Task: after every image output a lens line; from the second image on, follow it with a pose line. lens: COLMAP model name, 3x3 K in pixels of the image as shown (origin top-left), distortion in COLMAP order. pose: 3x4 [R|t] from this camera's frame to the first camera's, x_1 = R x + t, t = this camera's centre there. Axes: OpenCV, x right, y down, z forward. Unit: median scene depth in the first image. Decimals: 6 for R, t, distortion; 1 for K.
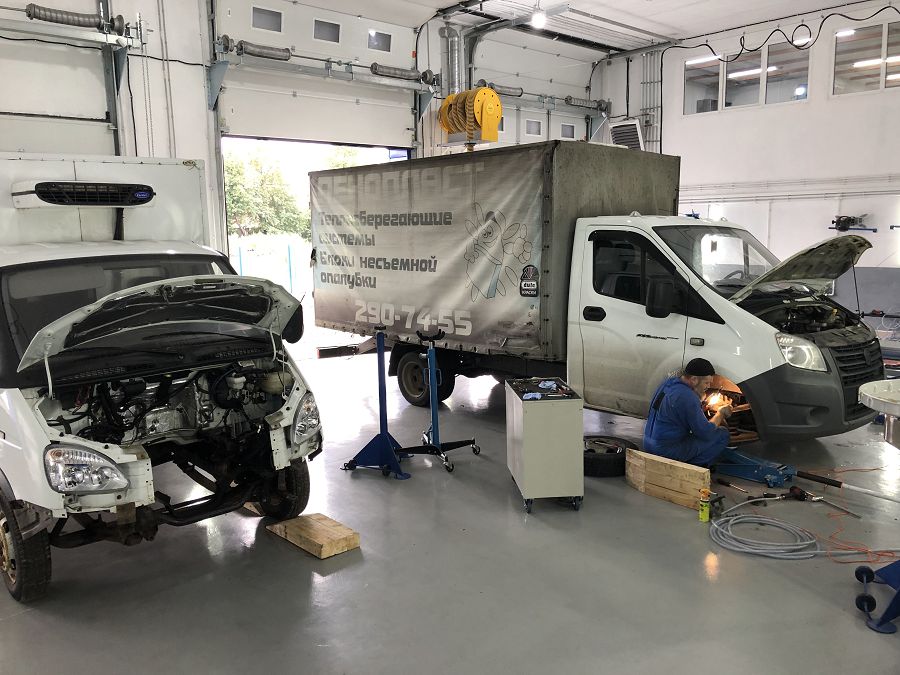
lens RADIAL K [[739.5, 0, 450.2], [0, 739.5, 337.7], [0, 0, 1]] dist [0.029037, -0.022380]
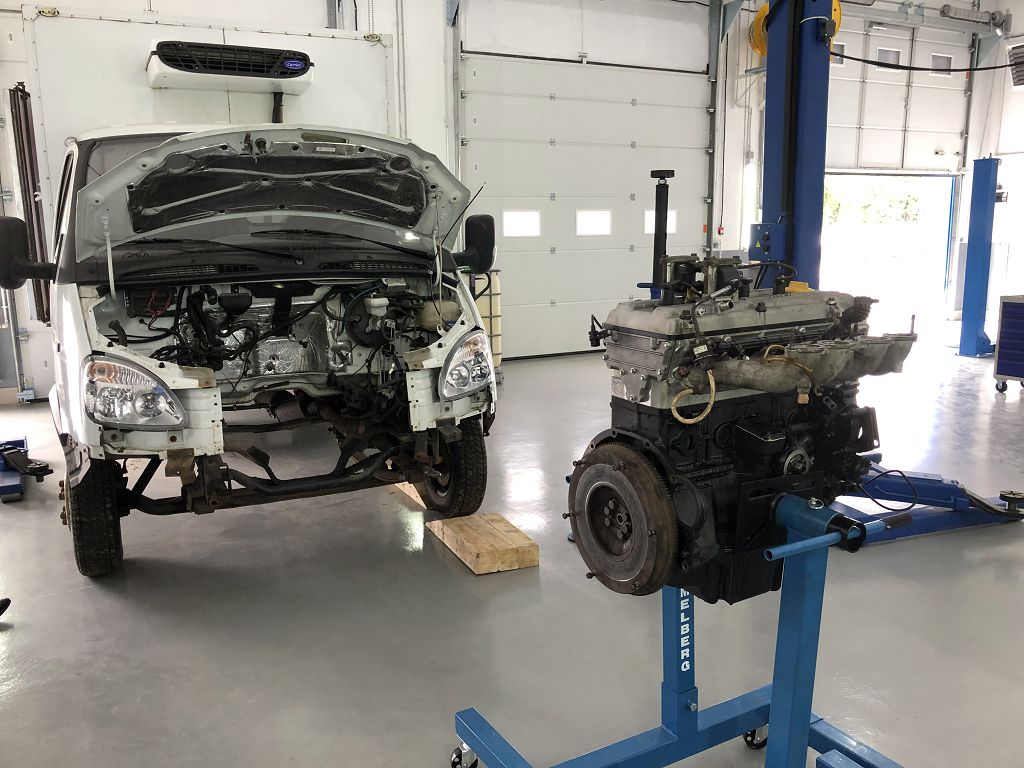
lens RADIAL K [[841.4, 0, 510.3], [0, 841.4, 384.4], [0, 0, 1]] dist [0.029037, -0.022380]
pose [[0.954008, 0.057565, -0.294201, 0.067638], [-0.050024, 0.998199, 0.033097, 0.101494], [0.295576, -0.016858, 0.955170, 0.284418]]
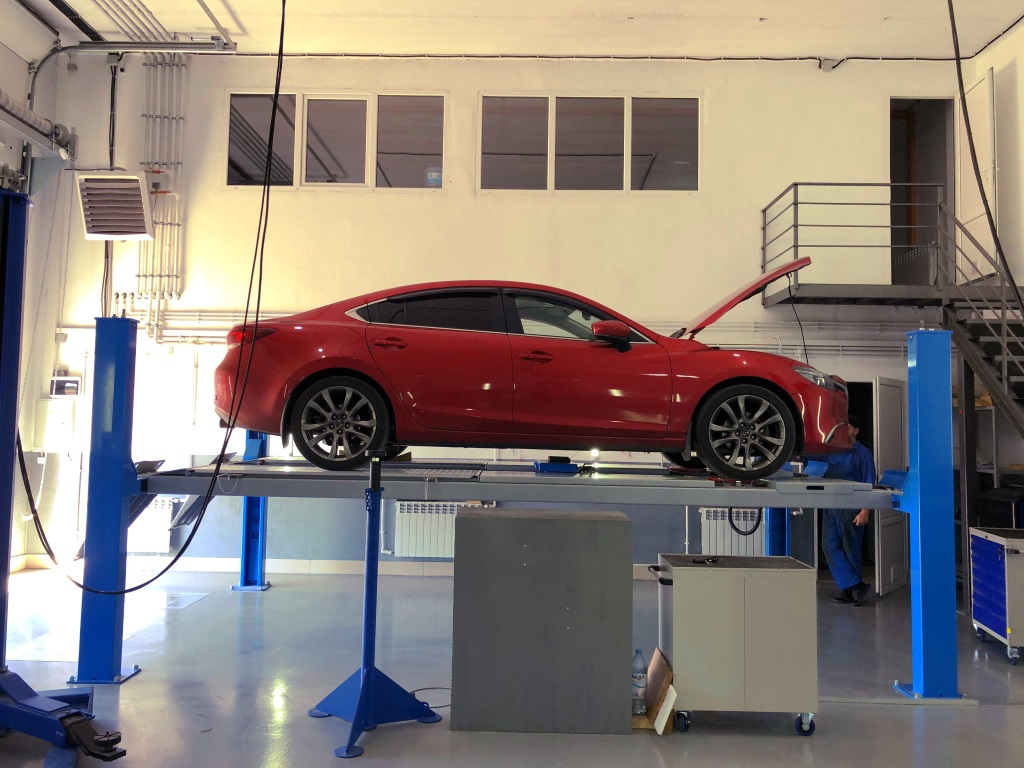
lens RADIAL K [[841.4, 0, 511.0], [0, 841.4, 379.8], [0, 0, 1]] dist [0.029037, -0.022380]
pose [[0.699564, 0.078635, 0.710230, 0.082120], [0.068777, 0.981902, -0.176459, -0.098957], [-0.711252, 0.172292, 0.681496, 1.399734]]
